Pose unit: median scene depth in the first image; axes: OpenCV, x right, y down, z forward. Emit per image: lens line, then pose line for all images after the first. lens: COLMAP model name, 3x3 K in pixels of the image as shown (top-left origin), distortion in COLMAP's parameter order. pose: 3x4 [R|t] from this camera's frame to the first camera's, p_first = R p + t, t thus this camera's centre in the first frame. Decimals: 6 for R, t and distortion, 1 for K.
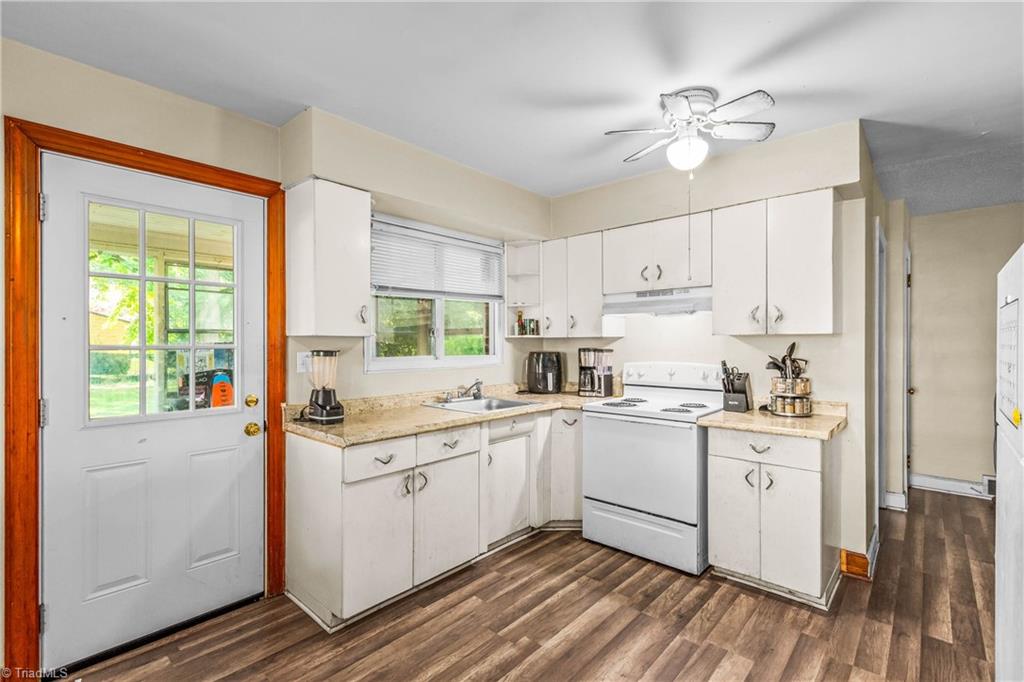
lens RADIAL K [[472.6, 0, 509.7], [0, 472.6, 342.7], [0, 0, 1]] dist [0.002165, 0.000201]
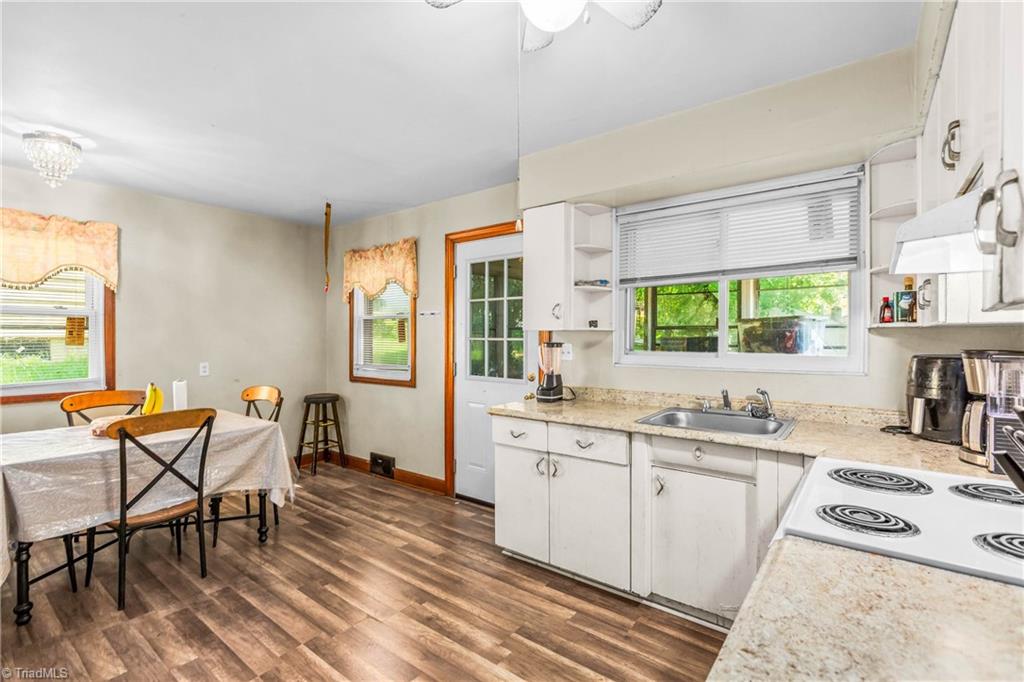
lens RADIAL K [[478.4, 0, 513.0], [0, 478.4, 337.9], [0, 0, 1]] dist [0.003301, 0.000725]
pose [[0.060156, 0.005114, -0.998176, 0.681568], [-0.000940, 0.999987, 0.005067, -0.001038], [0.998189, 0.000633, 0.060160, 0.664954]]
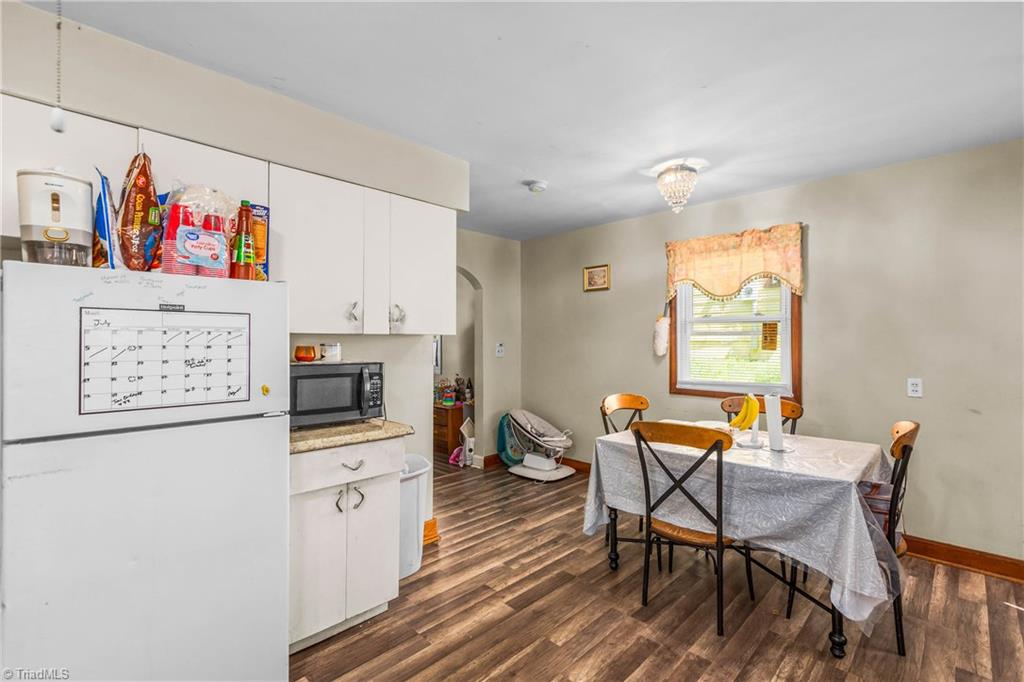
lens RADIAL K [[478.4, 0, 513.0], [0, 478.4, 337.9], [0, 0, 1]] dist [0.003301, 0.000725]
pose [[-0.999996, 0.001944, 0.002129, 0.065081], [0.001932, 0.999984, -0.005300, -0.002245], [-0.002139, -0.005296, -0.999984, 0.886564]]
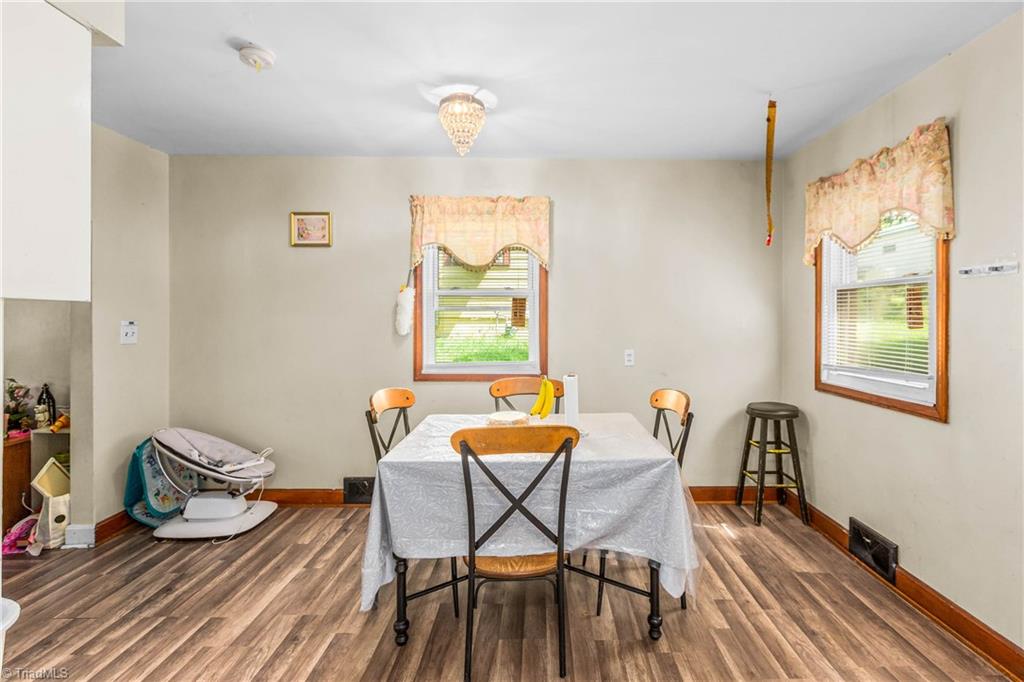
lens RADIAL K [[493.7, 0, 565.5], [0, 493.7, 318.0], [0, 0, 1]] dist [-0.000556, 0.000386]
pose [[-0.706353, 0.001071, -0.707859, 0.186514], [-0.000197, 0.999999, 0.001710, 0.001042], [0.707860, 0.001347, -0.706352, 0.581584]]
